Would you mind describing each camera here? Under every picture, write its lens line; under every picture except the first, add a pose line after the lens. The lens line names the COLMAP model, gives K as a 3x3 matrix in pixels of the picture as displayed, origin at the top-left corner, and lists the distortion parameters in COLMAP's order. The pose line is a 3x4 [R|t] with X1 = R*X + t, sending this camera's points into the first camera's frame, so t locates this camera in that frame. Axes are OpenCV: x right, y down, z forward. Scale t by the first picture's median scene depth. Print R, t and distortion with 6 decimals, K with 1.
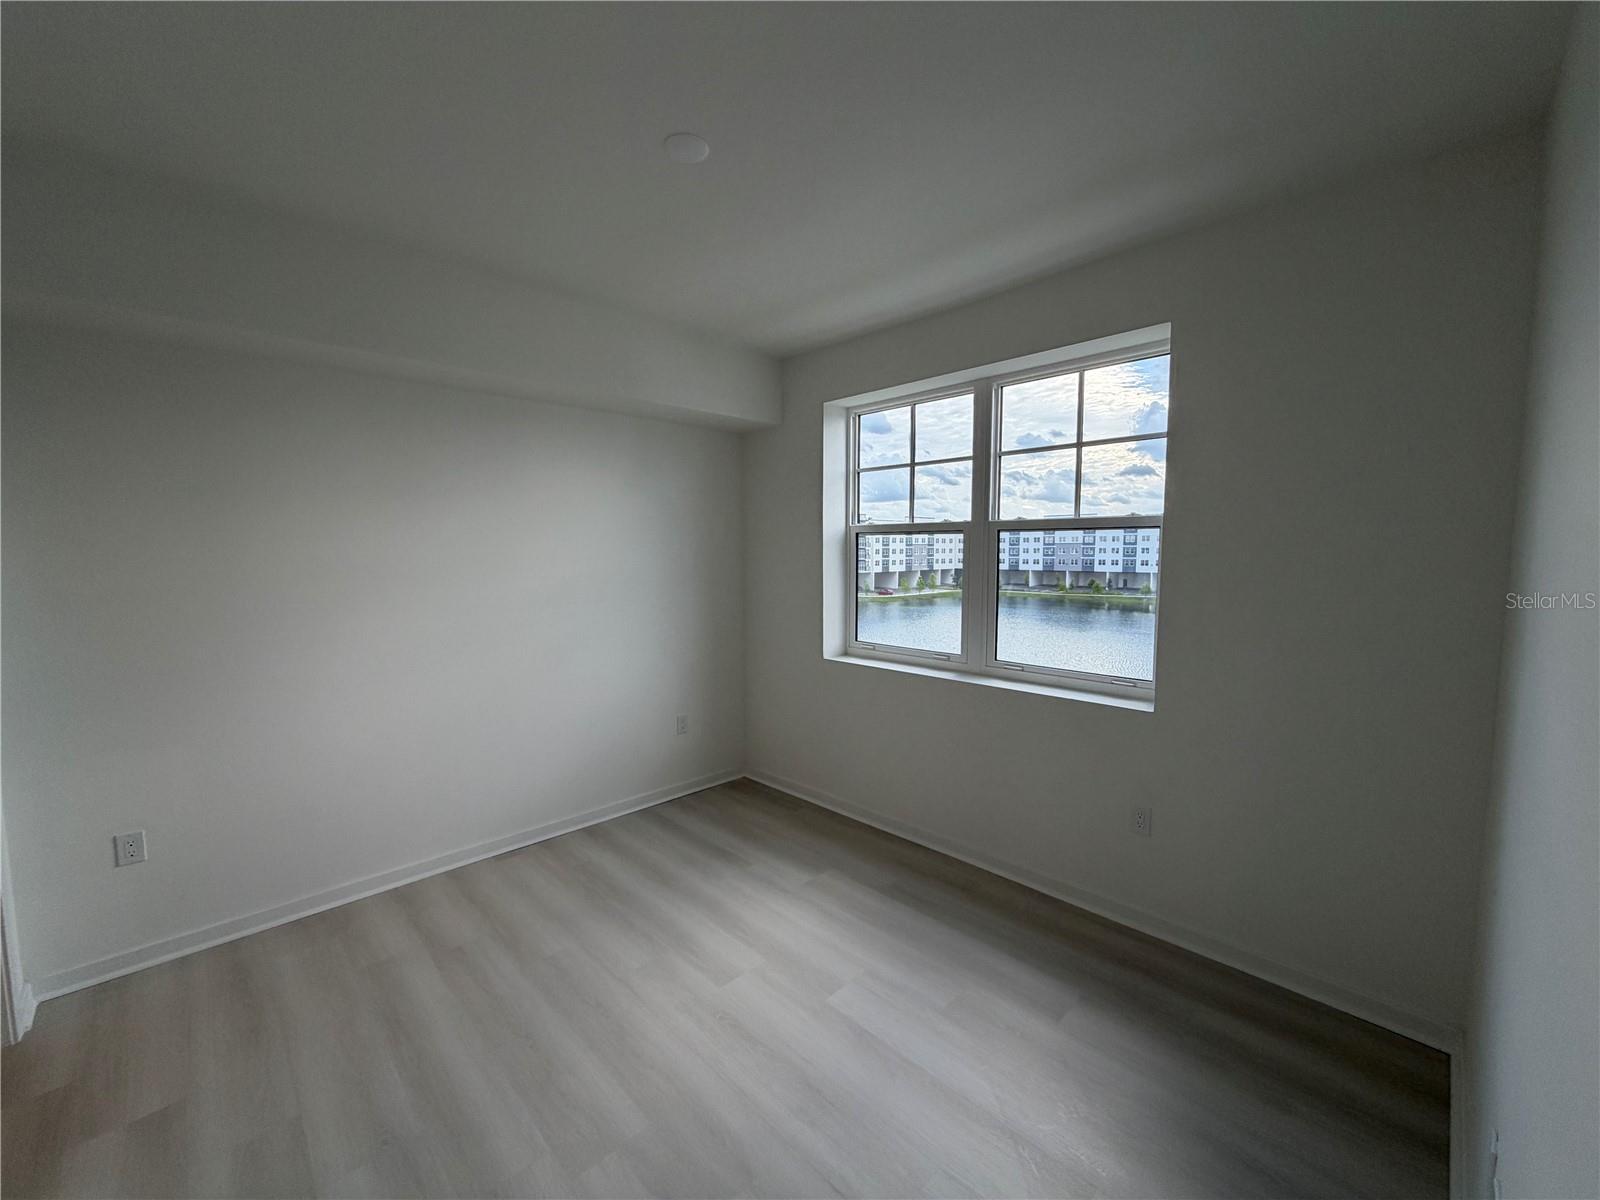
lens RADIAL K [[630.0, 0, 789.7], [0, 630.0, 605.7], [0, 0, 1]] dist [0.007861, 0.000051]
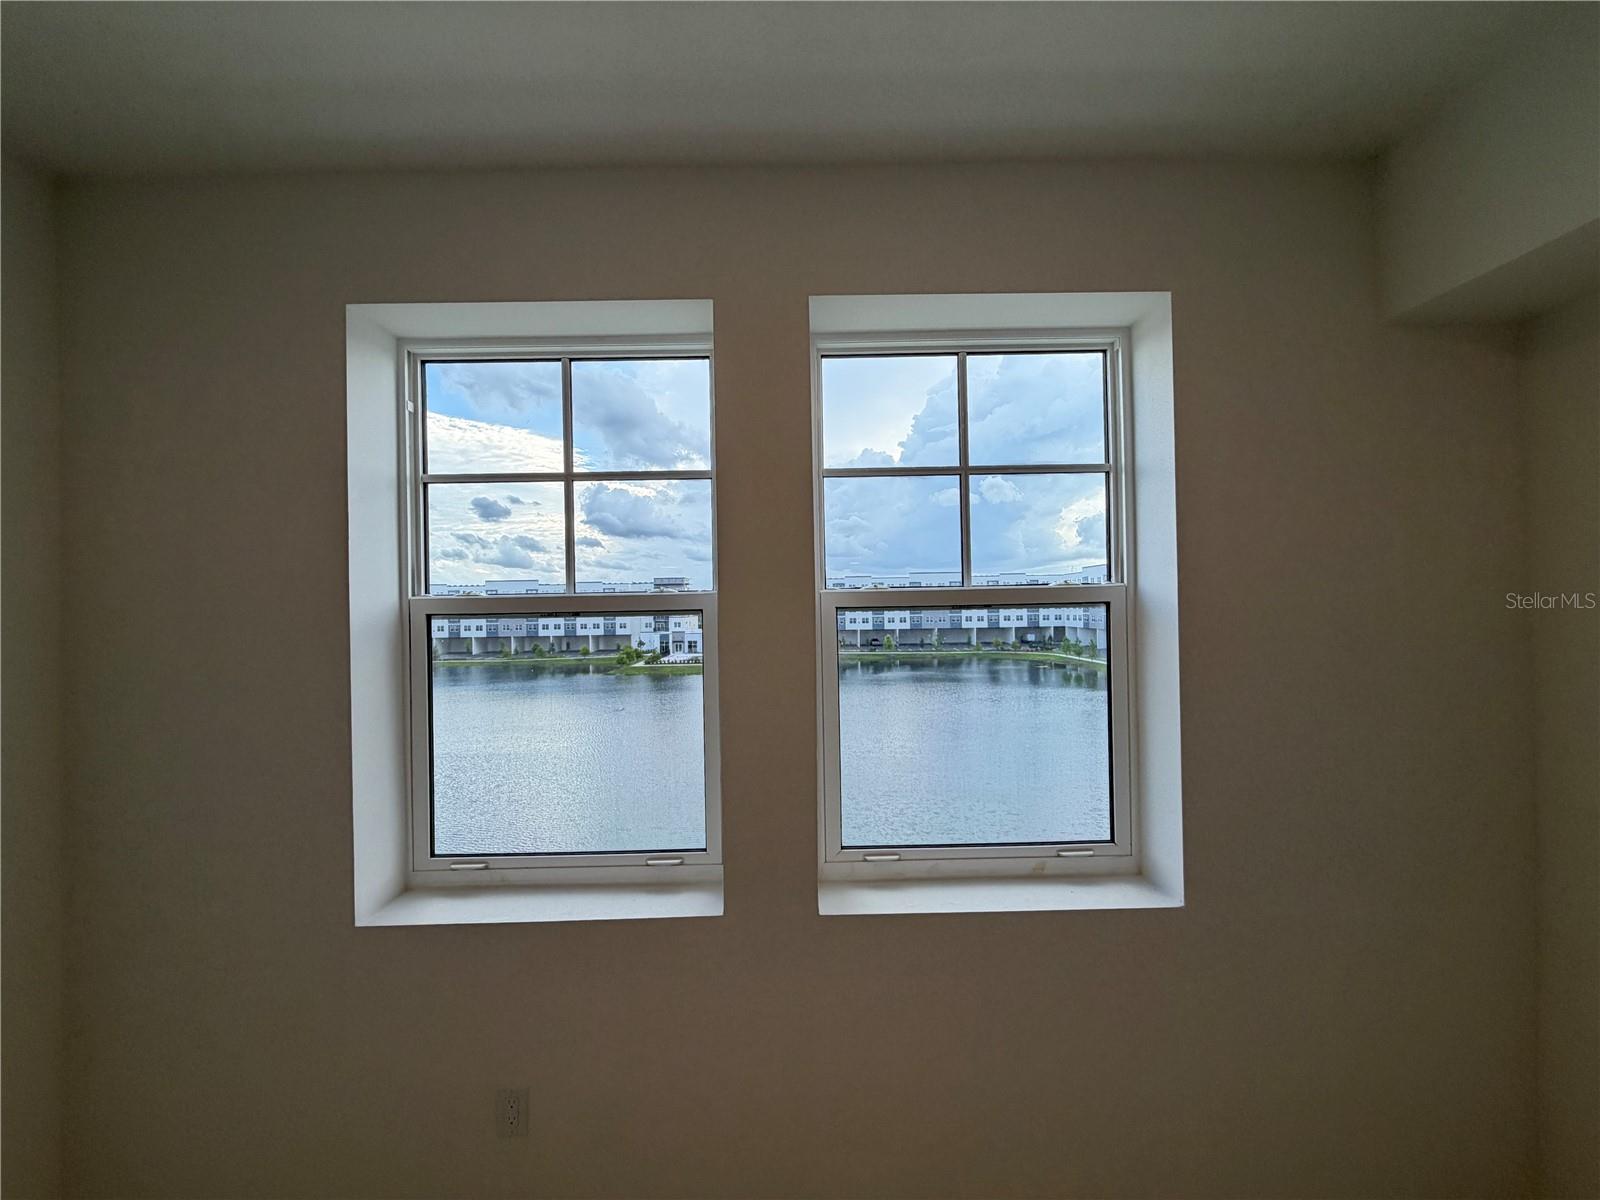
lens RADIAL K [[630.0, 0, 813.4], [0, 630.0, 601.3], [0, 0, 1]] dist [0.007861, 0.000051]
pose [[0.667639, -0.003716, 0.744476, -0.070593], [0.085707, 0.993723, -0.071900, -0.100560], [-0.739535, 0.111810, 0.663767, 0.727587]]
